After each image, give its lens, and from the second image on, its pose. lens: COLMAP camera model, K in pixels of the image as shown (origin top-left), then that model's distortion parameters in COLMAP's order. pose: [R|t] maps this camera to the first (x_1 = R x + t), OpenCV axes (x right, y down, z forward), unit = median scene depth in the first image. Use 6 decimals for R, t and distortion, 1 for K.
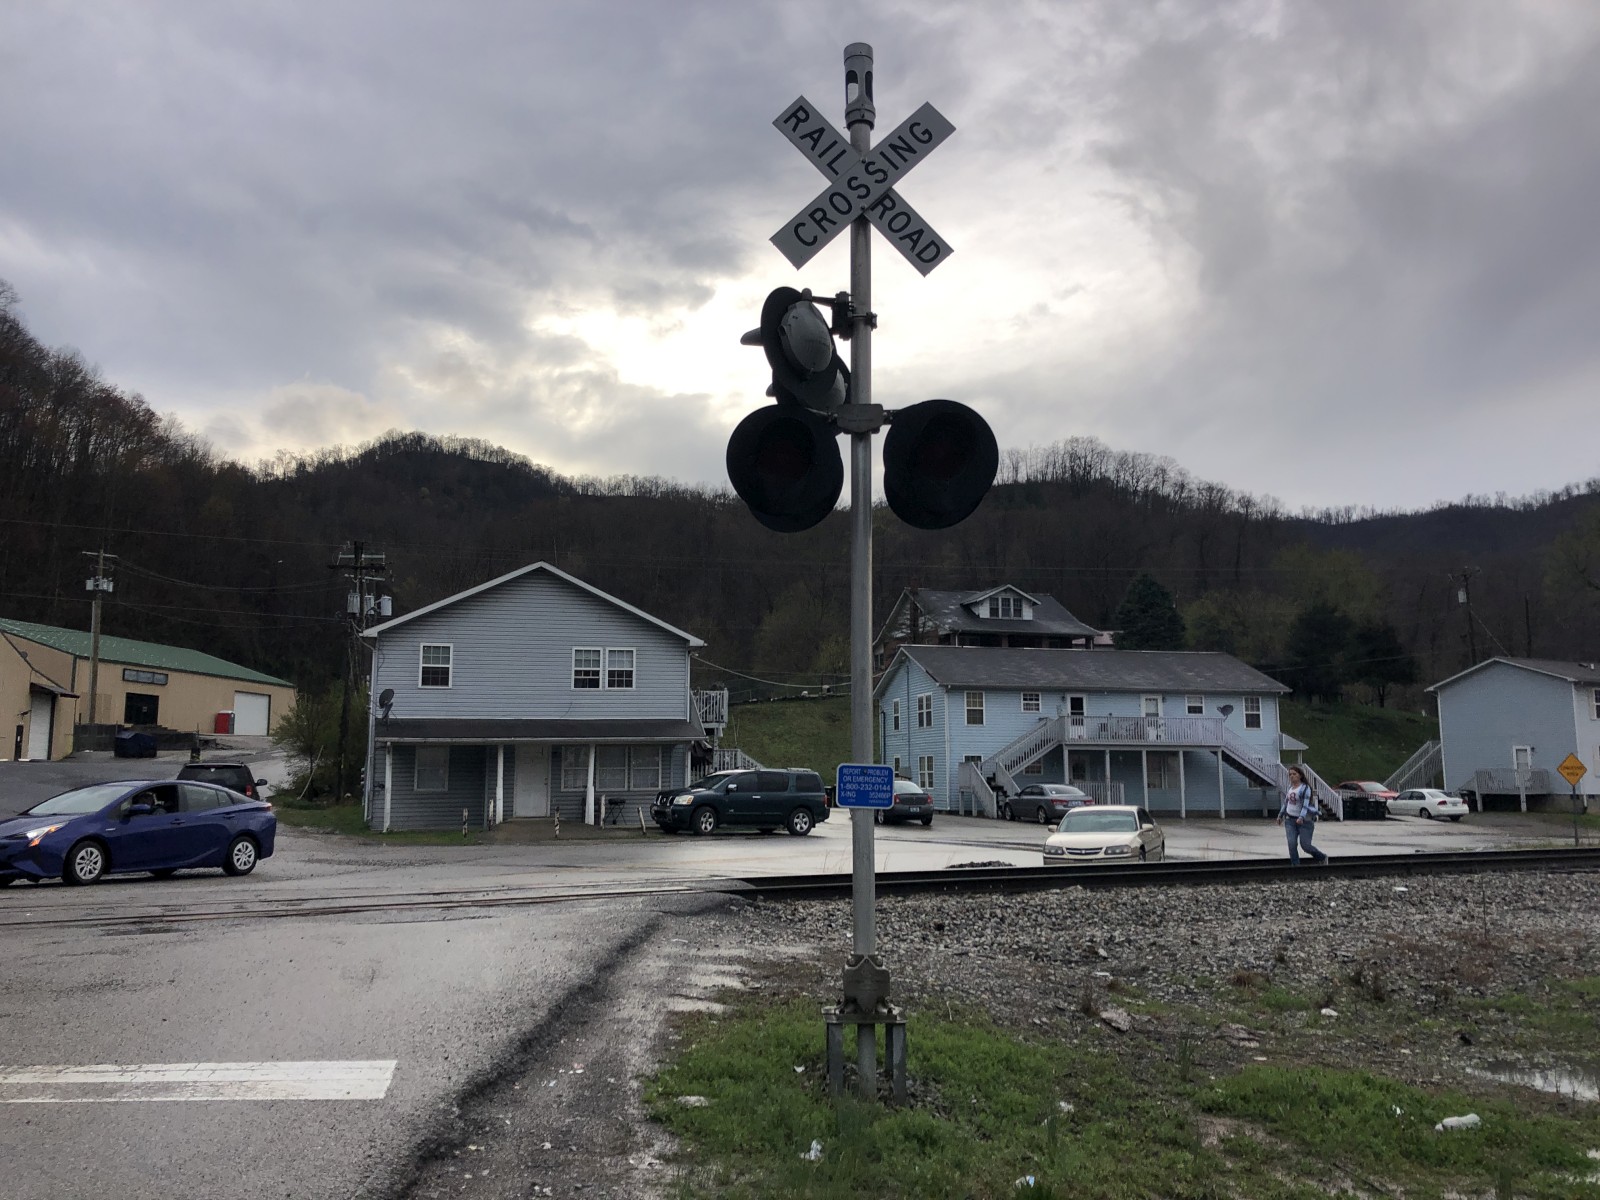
lens RADIAL K [[1323.6, 0, 823.1], [0, 1323.6, 599.8], [0, 0, 1]] dist [0.035418, -0.032437]
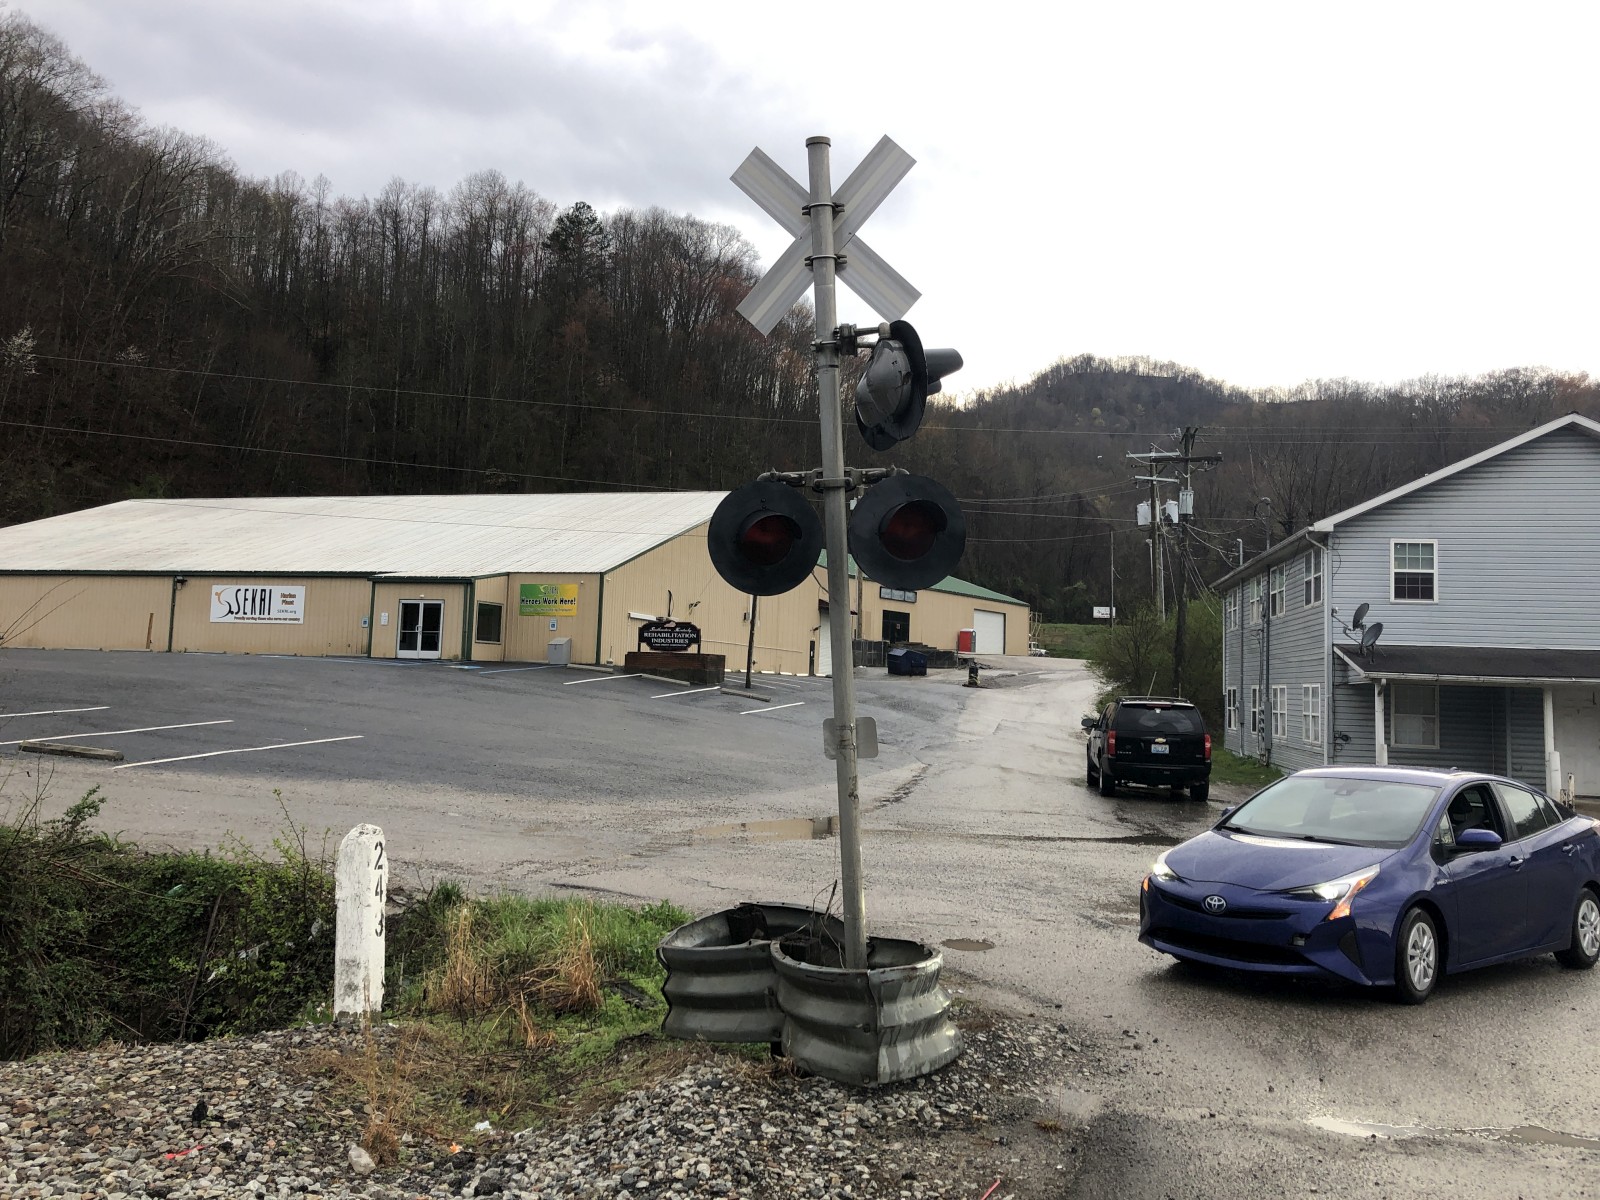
lens RADIAL K [[1316.8, 0, 800.5], [0, 1316.8, 559.8], [0, 0, 1]] dist [0.037047, -0.039461]
pose [[0.876428, -0.014406, -0.481318, -0.113448], [0.028525, 0.999350, 0.022029, 0.009026], [0.480688, -0.033036, 0.876269, 0.107498]]
